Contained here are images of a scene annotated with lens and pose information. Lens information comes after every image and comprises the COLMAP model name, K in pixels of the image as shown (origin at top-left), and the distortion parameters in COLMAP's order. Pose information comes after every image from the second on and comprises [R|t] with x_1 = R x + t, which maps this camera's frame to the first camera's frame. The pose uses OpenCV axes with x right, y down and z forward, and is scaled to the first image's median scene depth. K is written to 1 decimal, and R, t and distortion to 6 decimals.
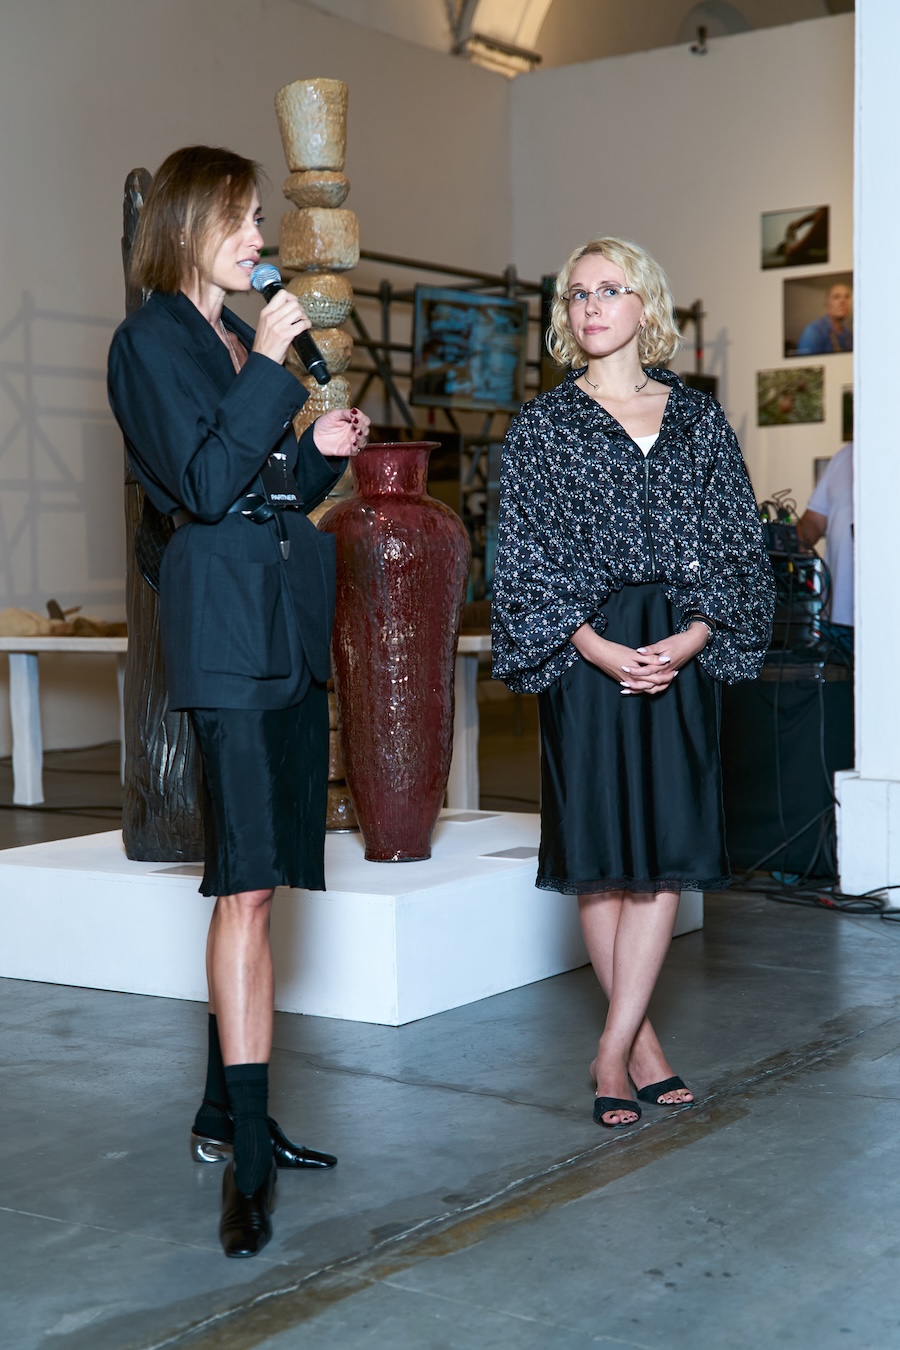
lens RADIAL K [[2007.6, 0, 450.0], [0, 2007.6, 675.0], [0, 0, 1]] dist [0.718348, 0.003511]
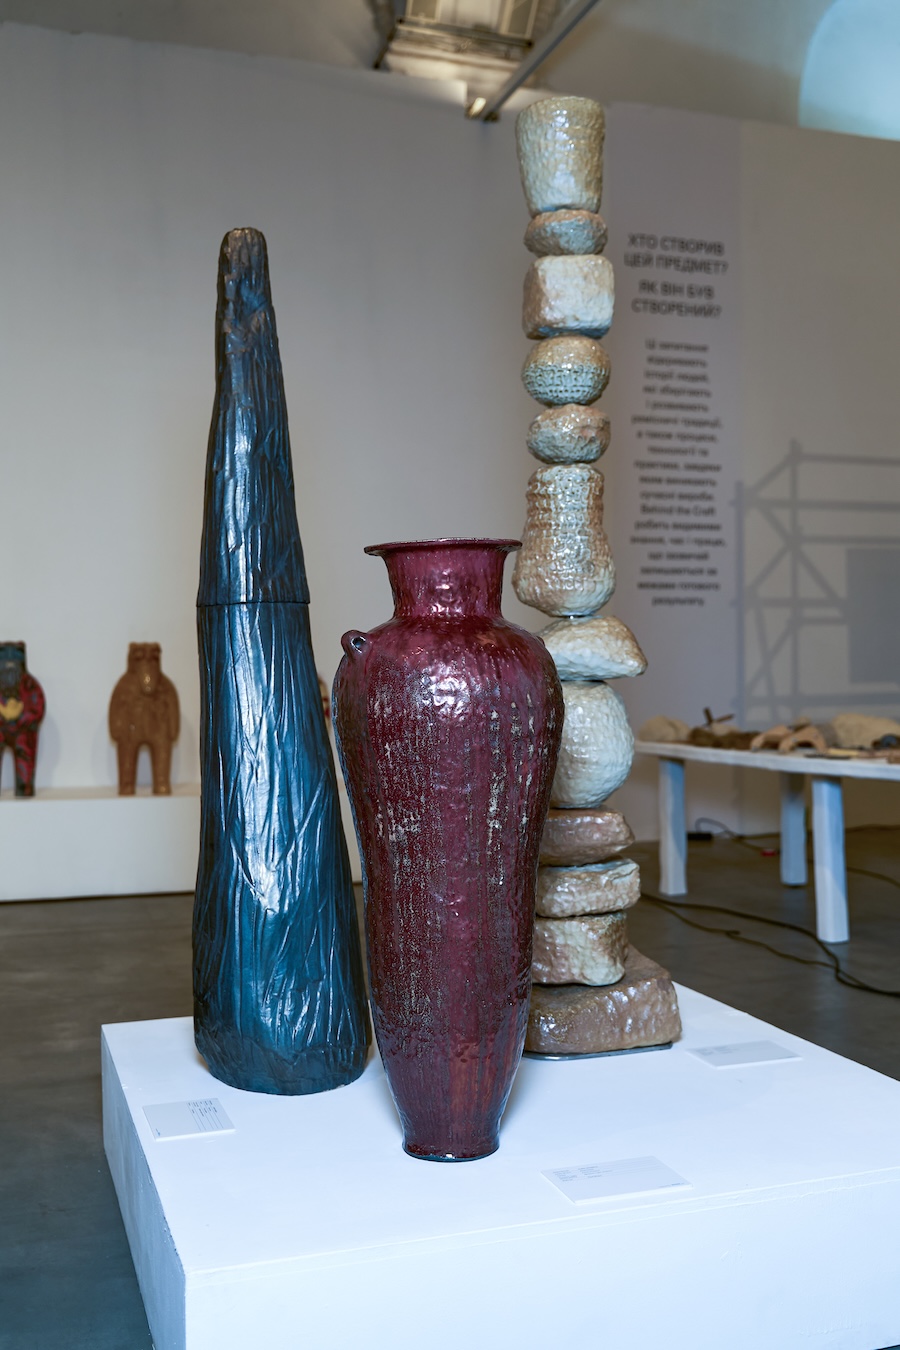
lens RADIAL K [[1389.9, 0, 450.0], [0, 1389.9, 675.0], [0, 0, 1]] dist [0.174385, 0.001079]
pose [[0.810154, 0.029533, -0.585473, 0.130783], [-0.051926, 0.998420, -0.021490, -0.031319], [0.583913, 0.047811, 0.810407, 0.326323]]
